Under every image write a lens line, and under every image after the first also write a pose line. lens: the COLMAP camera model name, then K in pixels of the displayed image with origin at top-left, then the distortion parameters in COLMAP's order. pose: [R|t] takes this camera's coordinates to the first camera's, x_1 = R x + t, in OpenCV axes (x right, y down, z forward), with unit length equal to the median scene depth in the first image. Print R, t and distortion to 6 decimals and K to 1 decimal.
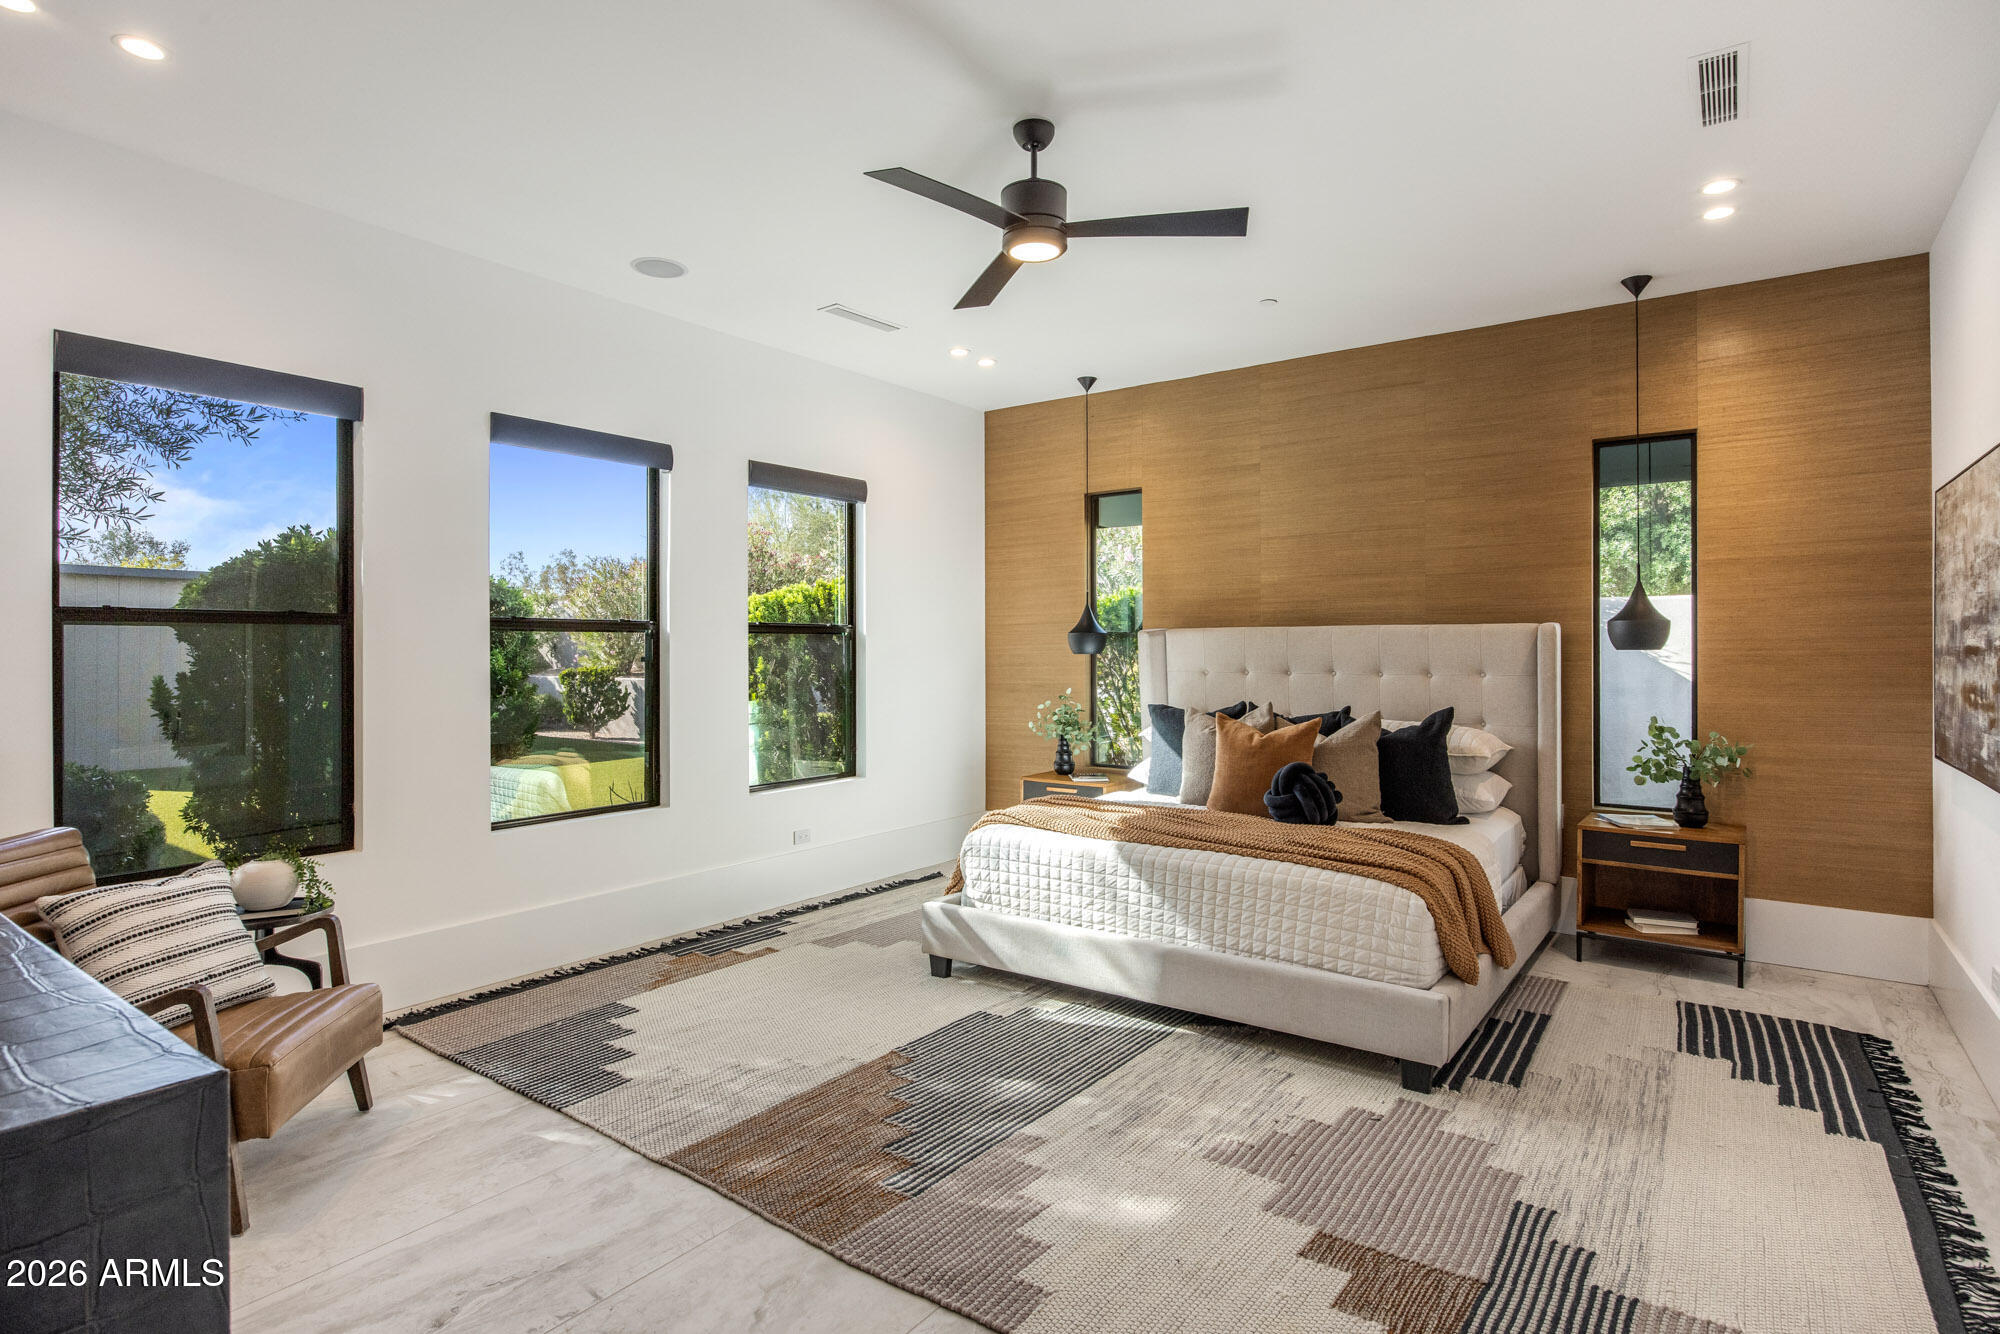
lens RADIAL K [[991.0, 0, 1000.0], [0, 991.0, 667.0], [0, 0, 1]] dist [-0.011746, -0.000289]
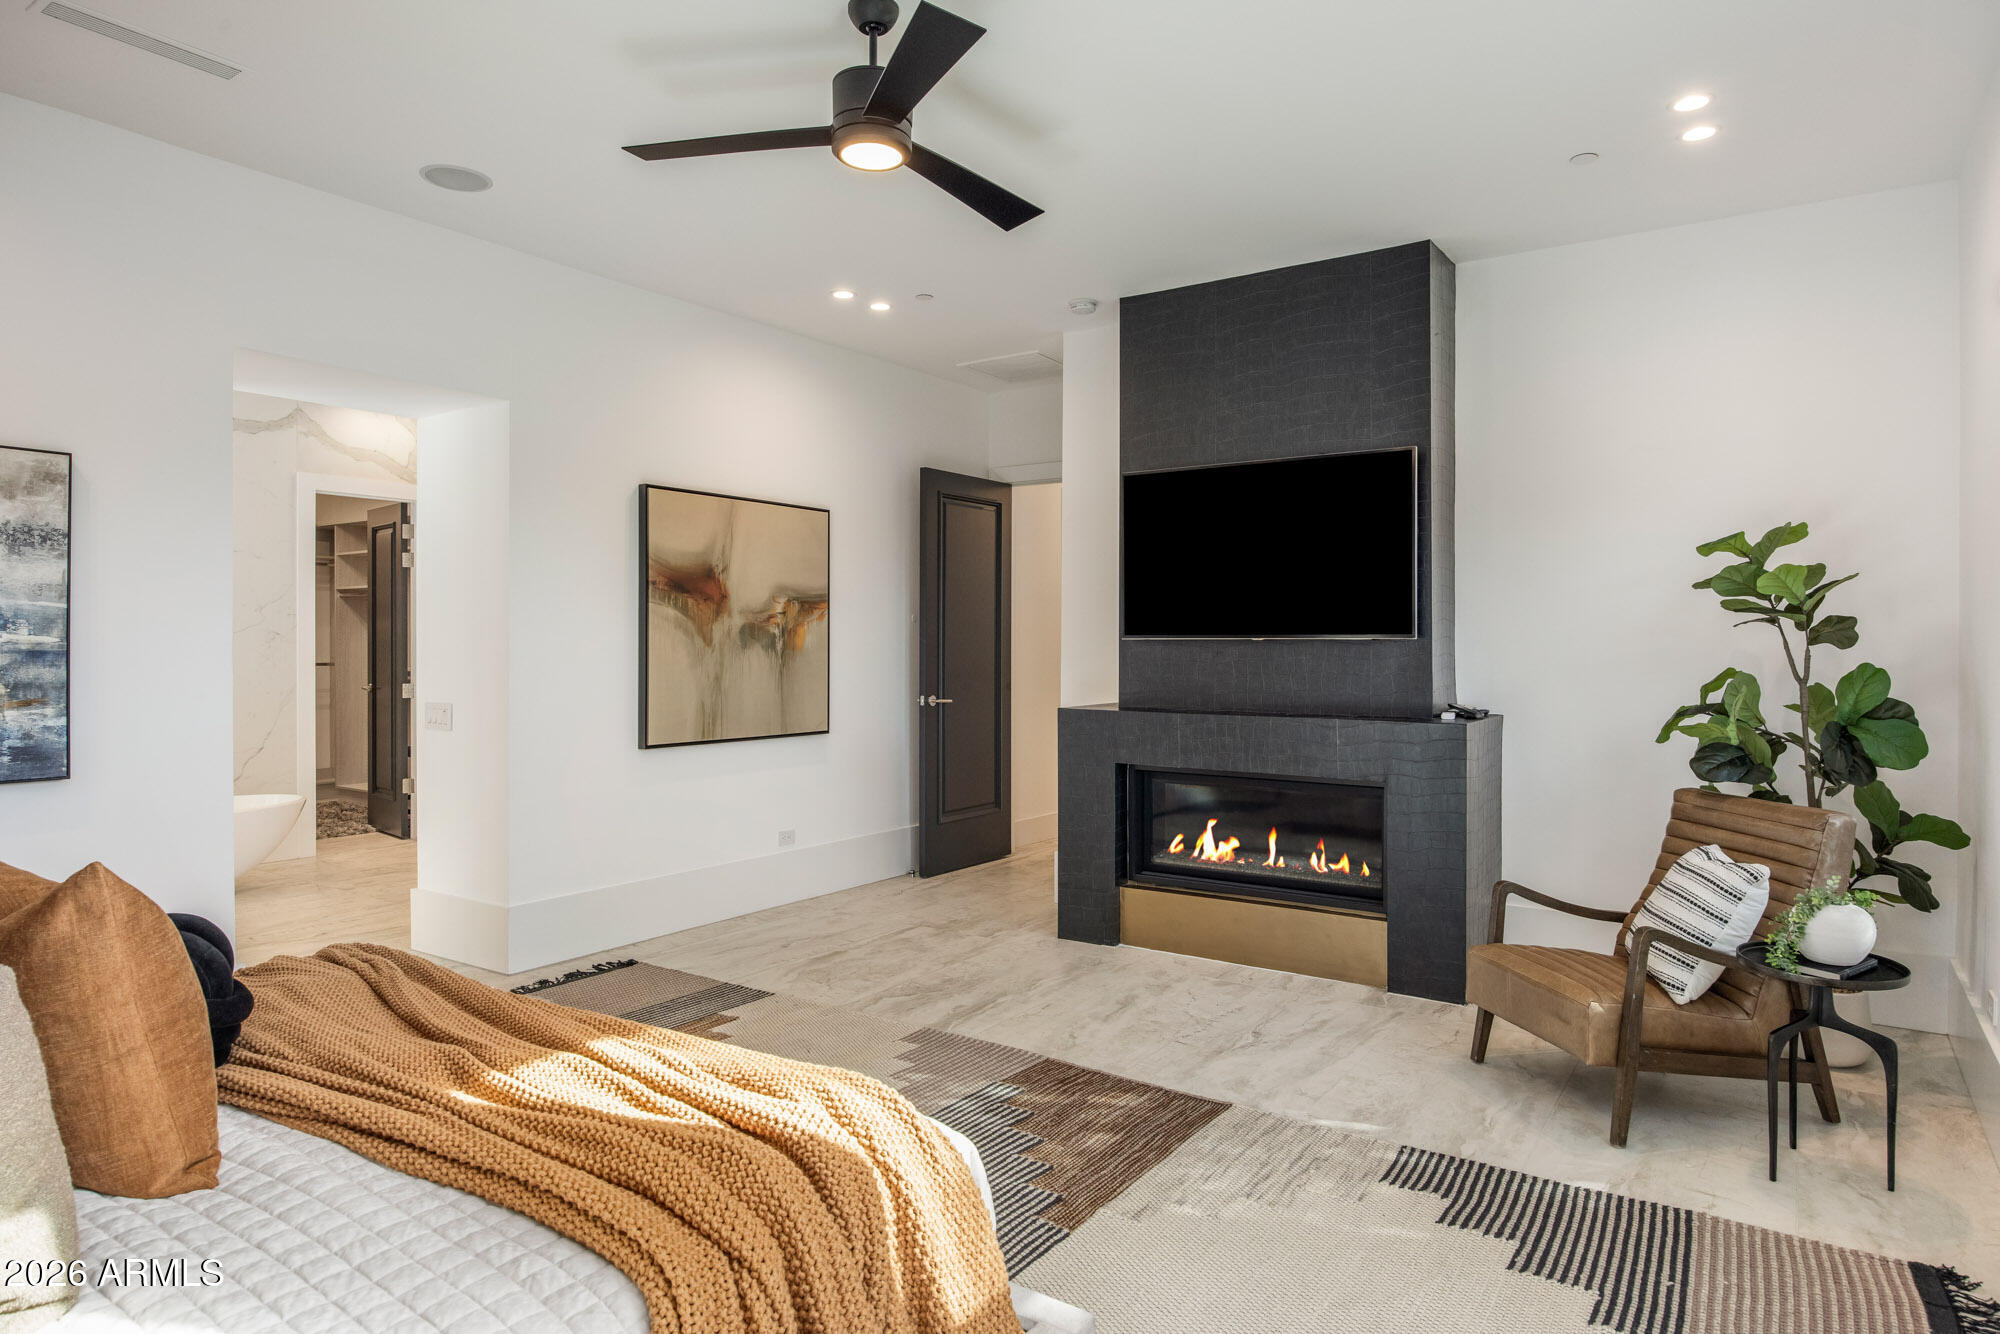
lens RADIAL K [[1117.6, 0, 1000.0], [0, 1117.6, 667.0], [0, 0, 1]] dist [-0.000435, -0.000071]
pose [[-0.999649, 0.000822, -0.026467, -0.053499], [0.000115, 0.999644, 0.026689, -0.020029], [0.026480, 0.026677, -0.999293, 2.222890]]
